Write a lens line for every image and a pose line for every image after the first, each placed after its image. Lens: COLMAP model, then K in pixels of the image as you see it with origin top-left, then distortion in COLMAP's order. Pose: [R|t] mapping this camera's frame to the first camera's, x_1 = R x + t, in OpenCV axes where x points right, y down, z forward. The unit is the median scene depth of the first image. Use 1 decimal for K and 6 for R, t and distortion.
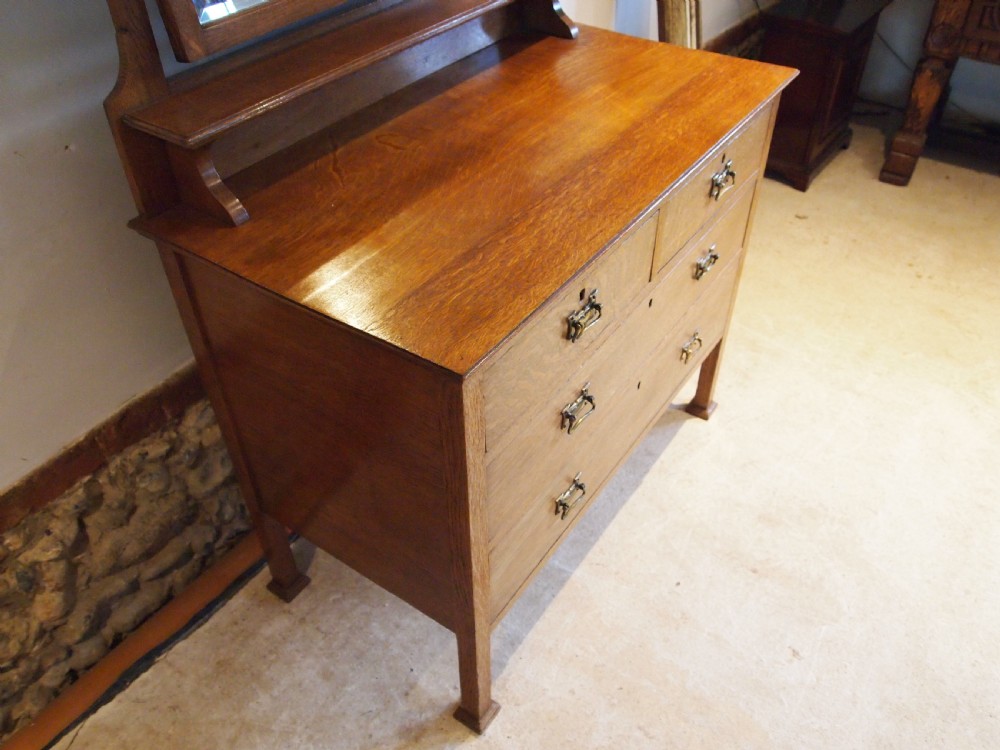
lens RADIAL K [[795.5, 0, 502.2], [0, 795.5, 379.6], [0, 0, 1]] dist [-0.045329, -0.001070]
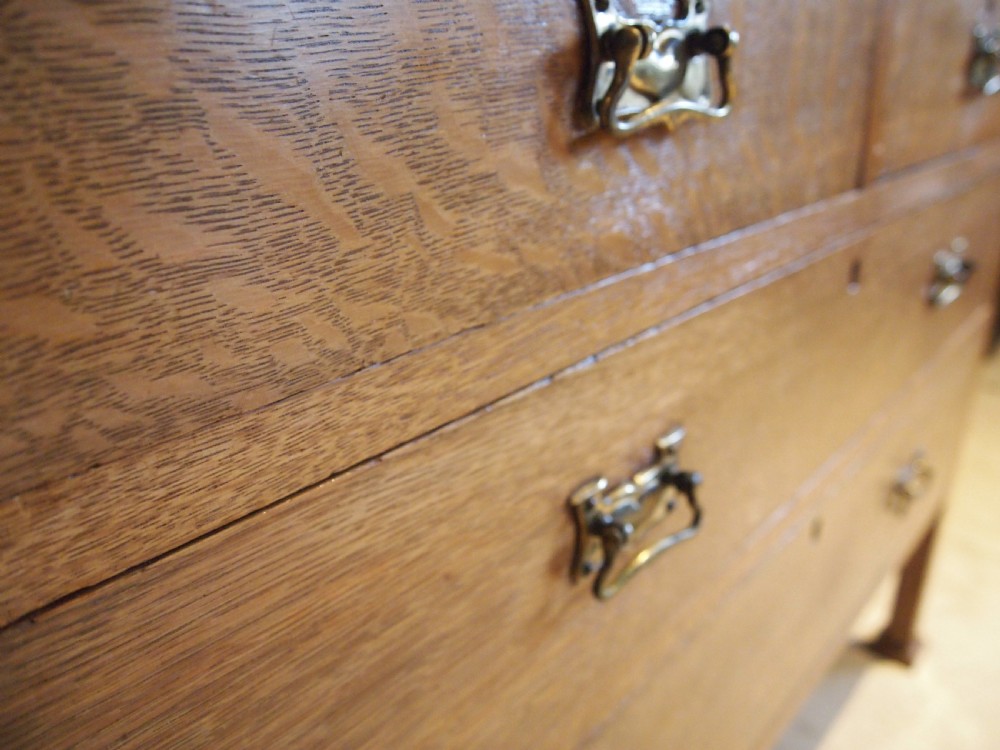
lens RADIAL K [[769.0, 0, 500.0], [0, 769.0, 375.0], [0, 0, 1]] dist [-0.048471, -0.001521]
pose [[0.990333, 0.033043, -0.134720, 0.064442], [-0.076099, 0.941435, -0.328496, 0.064928], [0.115975, 0.335572, 0.934848, 0.580693]]
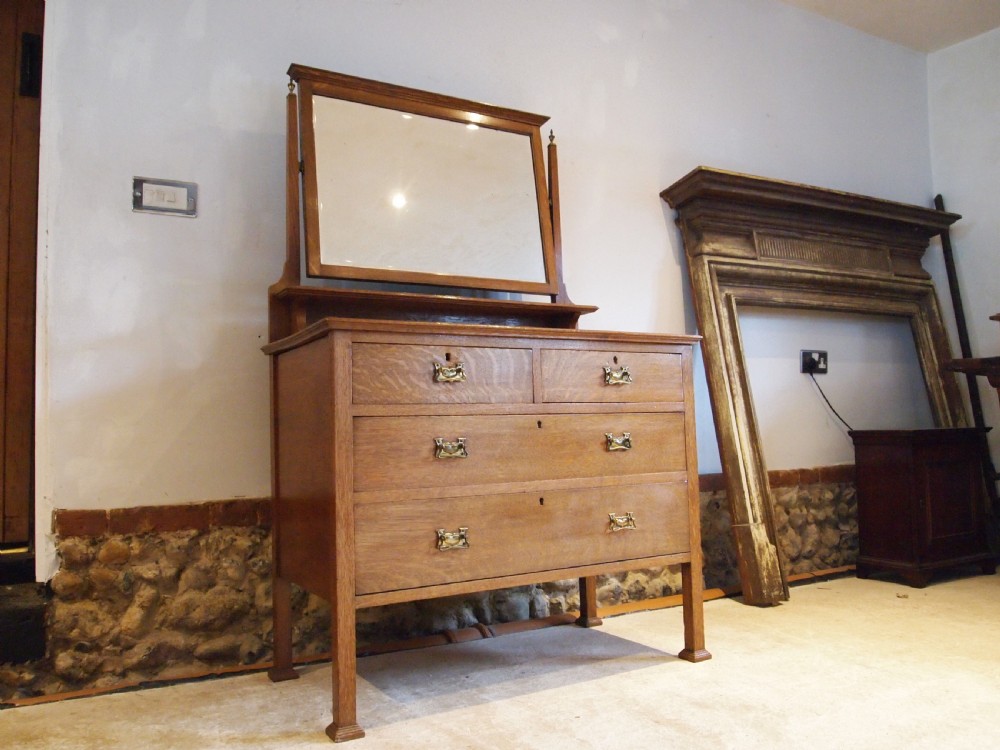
lens RADIAL K [[800.5, 0, 500.0], [0, 800.5, 375.0], [0, 0, 1]] dist [-0.048403, 0.004094]
pose [[0.902160, -0.050654, -0.428417, 0.651627], [-0.270746, 0.706673, -0.653690, 0.705728], [0.335863, 0.705725, 0.623818, -0.000712]]
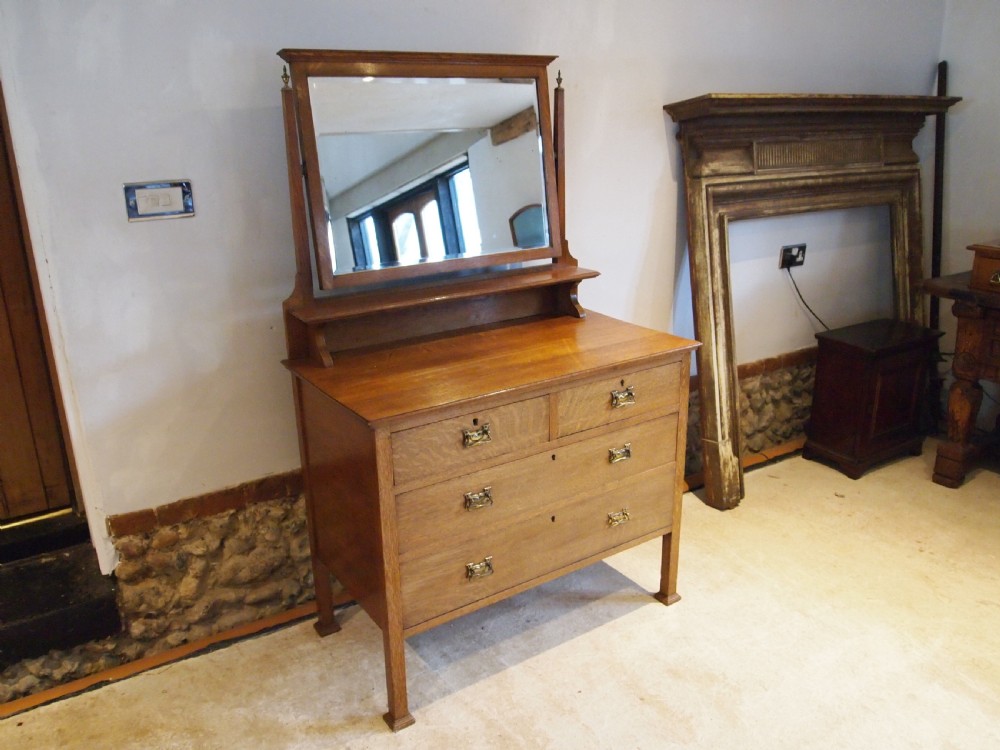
lens RADIAL K [[800.5, 0, 500.0], [0, 800.5, 375.0], [0, 0, 1]] dist [-0.048403, 0.004094]
pose [[0.929418, 0.107907, -0.352901, 0.553624], [-0.238080, 0.905993, -0.349993, 0.298422], [0.281959, 0.409308, 0.867736, -0.436785]]
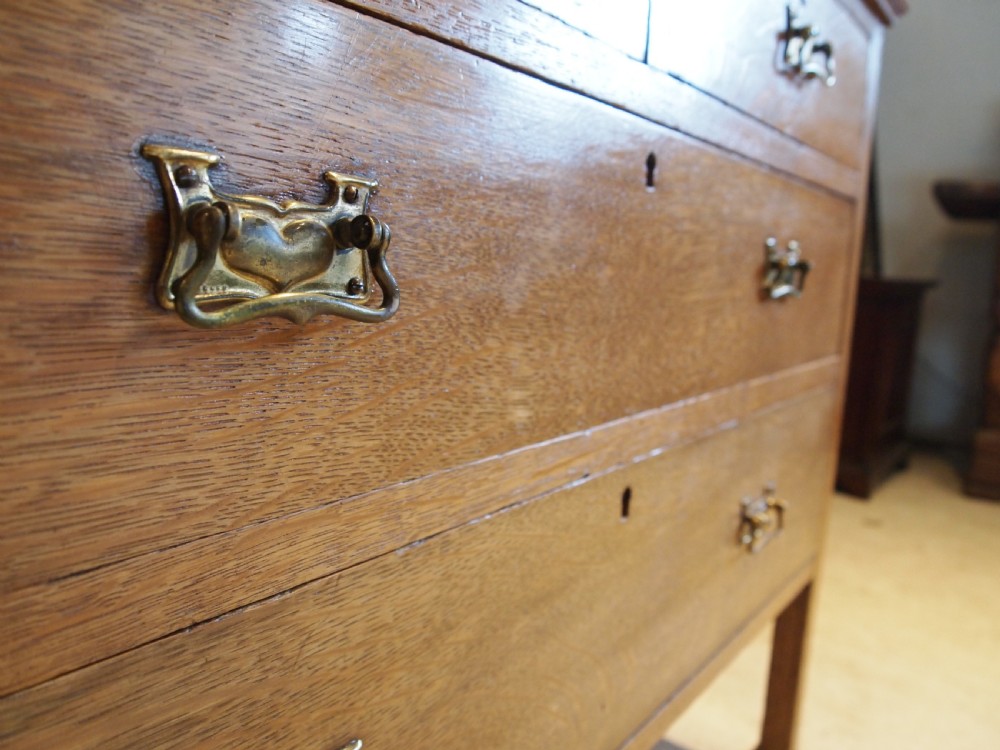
lens RADIAL K [[769.0, 0, 500.0], [0, 769.0, 375.0], [0, 0, 1]] dist [-0.048471, -0.001521]
pose [[0.997670, 0.060190, -0.032114, 0.121771], [-0.067949, 0.834663, -0.546553, 0.126959], [-0.006093, 0.547462, 0.836808, 0.680329]]
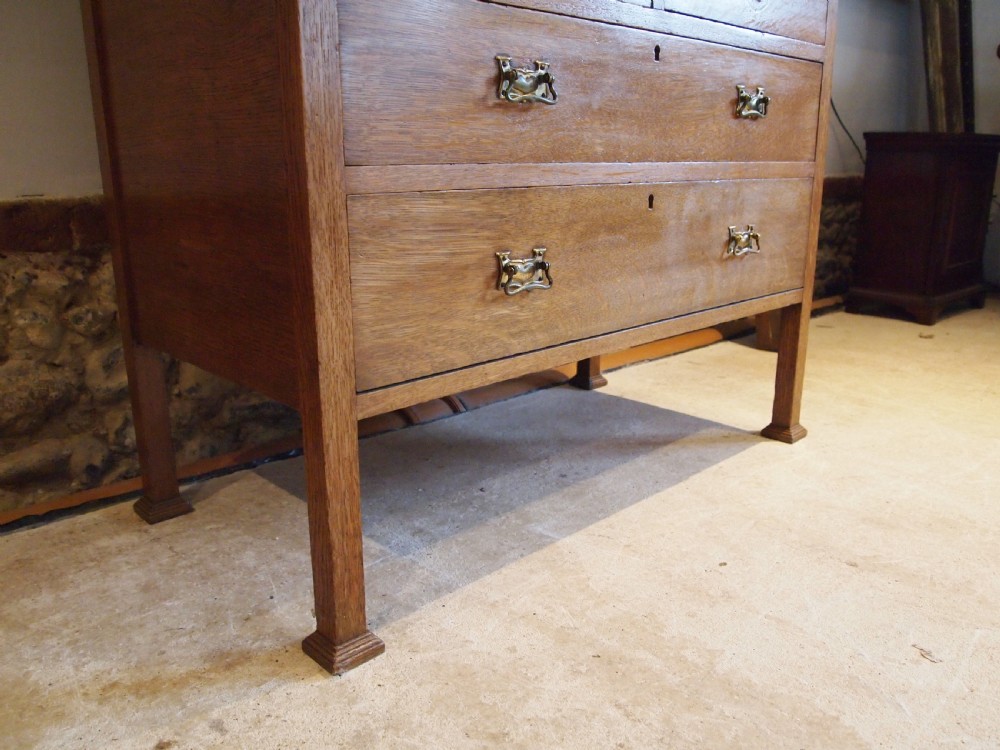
lens RADIAL K [[795.5, 0, 502.2], [0, 795.5, 379.6], [0, 0, 1]] dist [-0.045329, -0.001070]
pose [[0.980365, 0.058660, -0.188265, 0.174299], [-0.135220, 0.894892, -0.425304, 0.453455], [0.143528, 0.442410, 0.885253, 0.388995]]
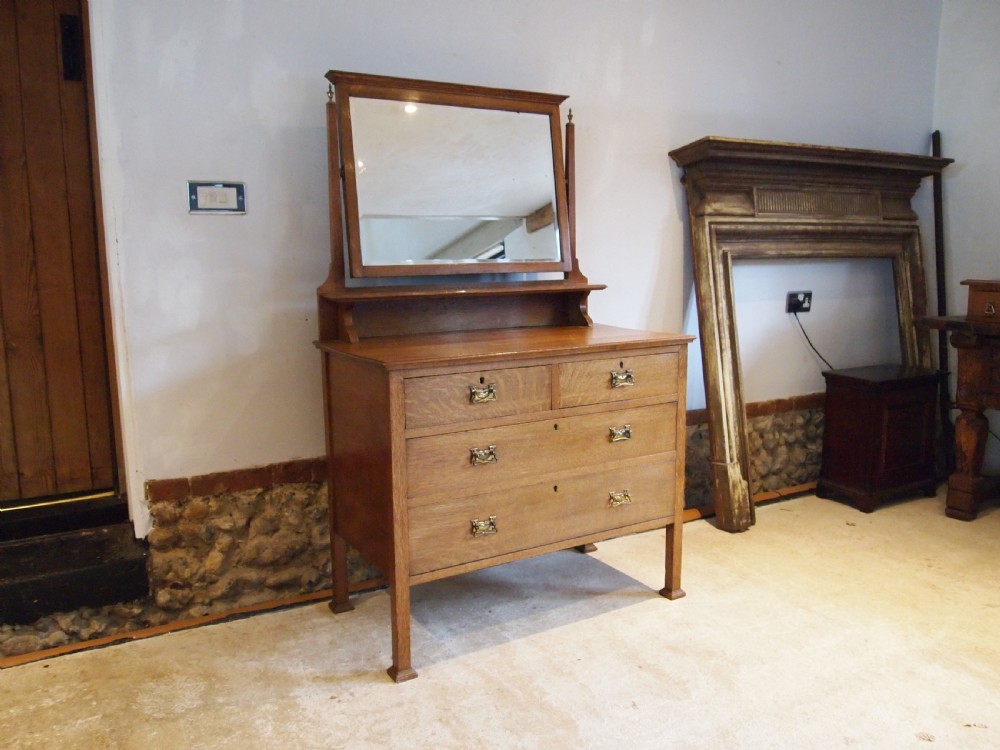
lens RADIAL K [[800.5, 0, 500.0], [0, 800.5, 375.0], [0, 0, 1]] dist [-0.048403, 0.004094]
pose [[0.907298, 0.064196, -0.415558, 0.688394], [-0.277803, 0.833392, -0.477789, 0.586710], [0.315651, 0.548941, 0.773969, -0.392945]]
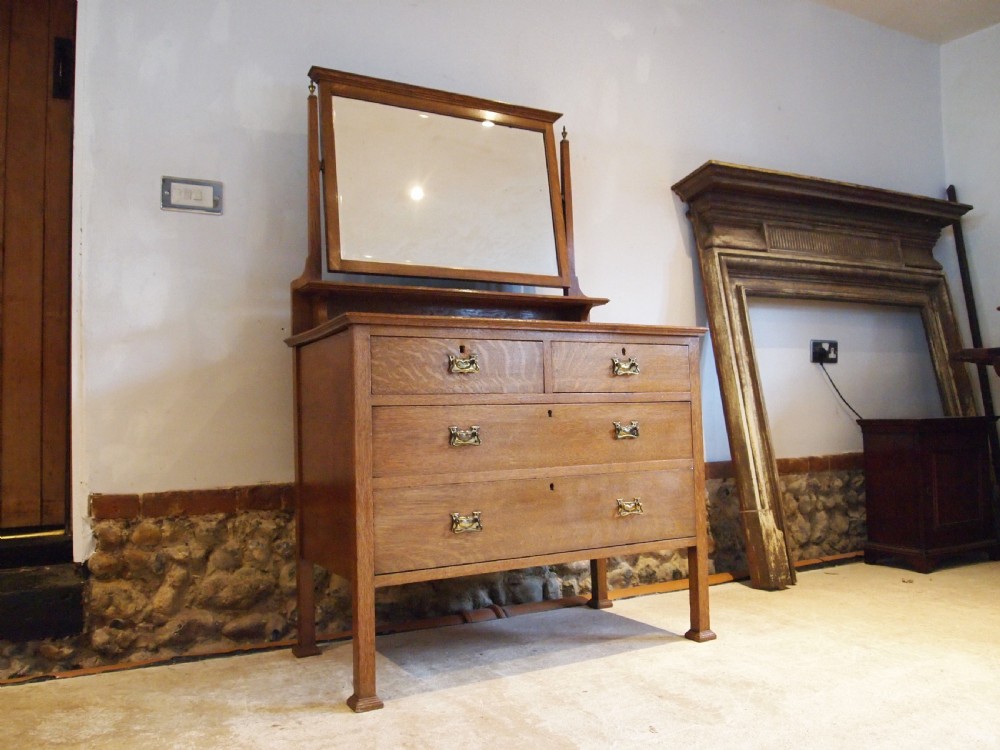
lens RADIAL K [[800.5, 0, 500.0], [0, 800.5, 375.0], [0, 0, 1]] dist [-0.048403, 0.004094]
pose [[0.891481, -0.044480, -0.450869, 0.687222], [-0.285904, 0.716759, -0.636015, 0.735680], [0.351454, 0.695901, 0.626260, -0.036404]]
